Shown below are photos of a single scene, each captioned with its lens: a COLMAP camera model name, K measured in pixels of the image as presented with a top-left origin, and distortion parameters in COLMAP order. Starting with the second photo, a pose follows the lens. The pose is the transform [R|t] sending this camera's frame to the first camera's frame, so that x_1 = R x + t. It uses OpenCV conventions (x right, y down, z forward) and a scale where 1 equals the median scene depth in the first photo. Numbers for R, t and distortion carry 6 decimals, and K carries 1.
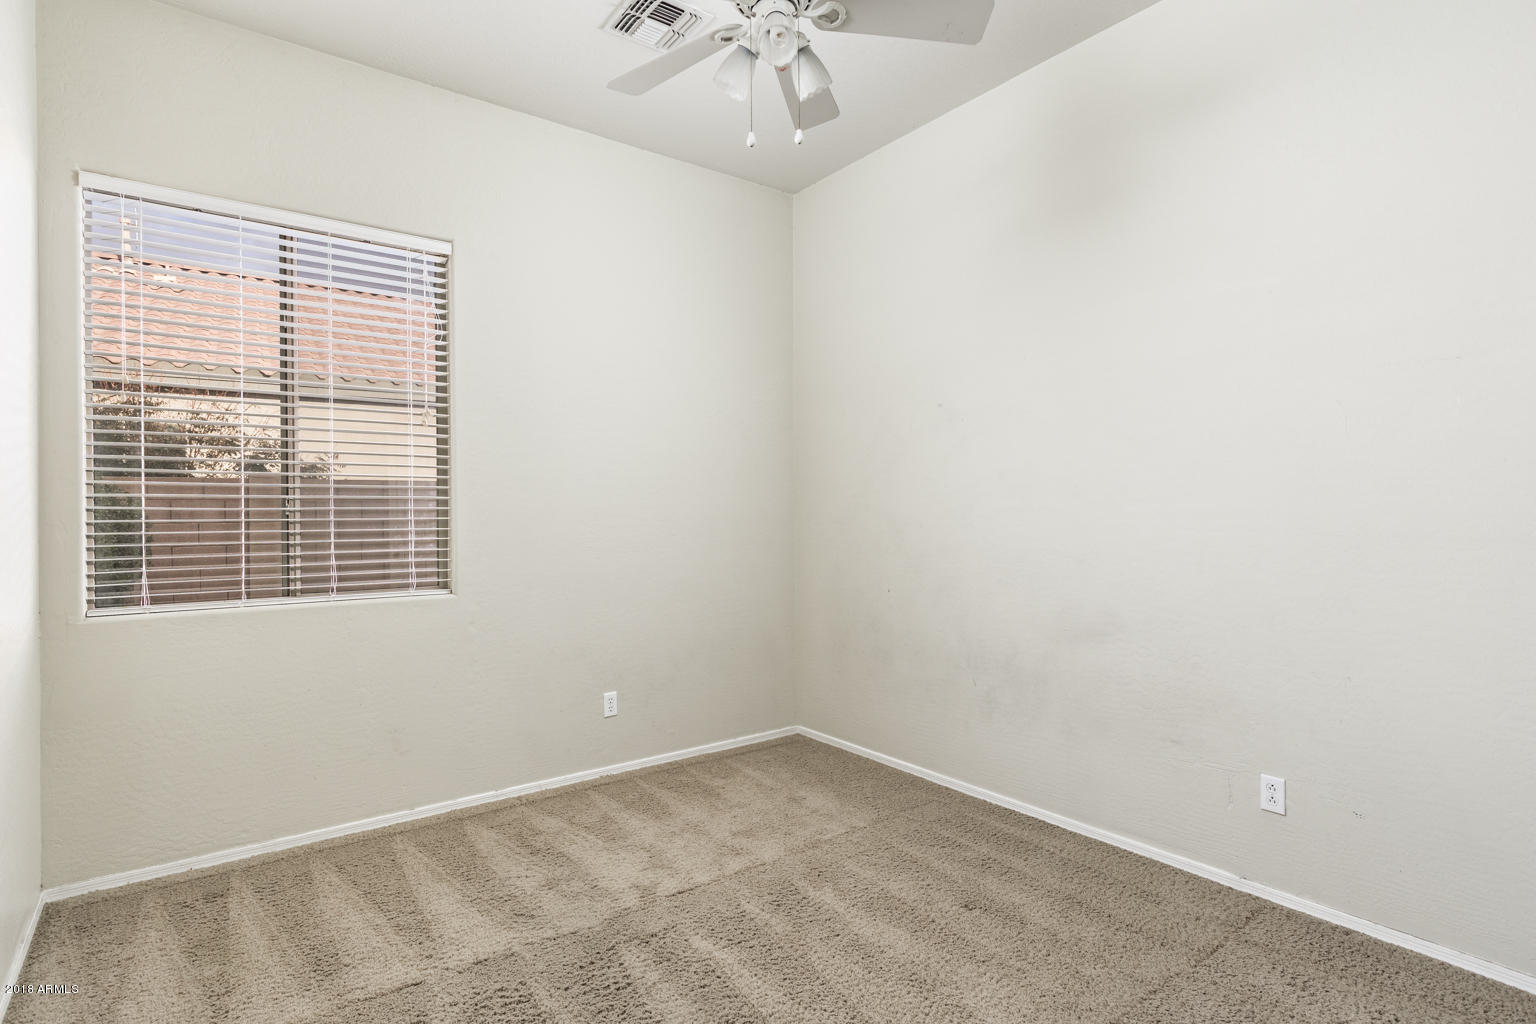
lens RADIAL K [[775.1, 0, 768.0], [0, 775.1, 512.0], [0, 0, 1]] dist [0.005142, 0.000456]
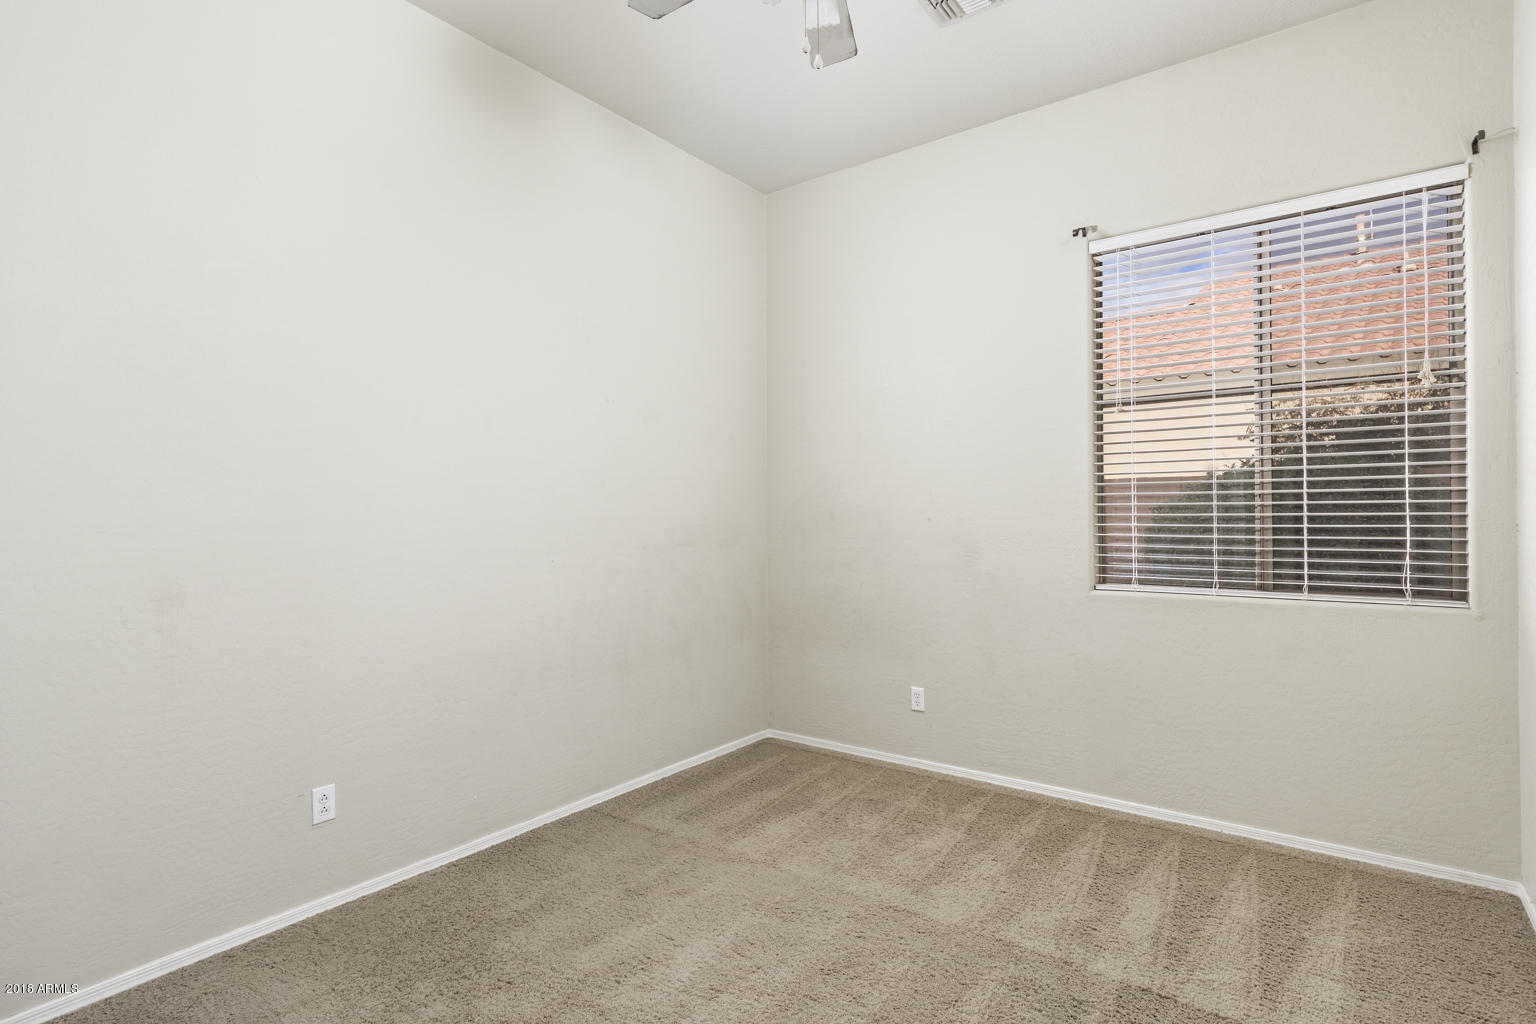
lens RADIAL K [[765.2, 0, 768.0], [0, 765.2, 512.0], [0, 0, 1]] dist [-0.003348, -0.000433]
pose [[0.276679, 0.001421, -0.960961, 0.184620], [0.006921, 0.999970, 0.003472, -0.001150], [0.960937, -0.007611, 0.276661, 0.137248]]
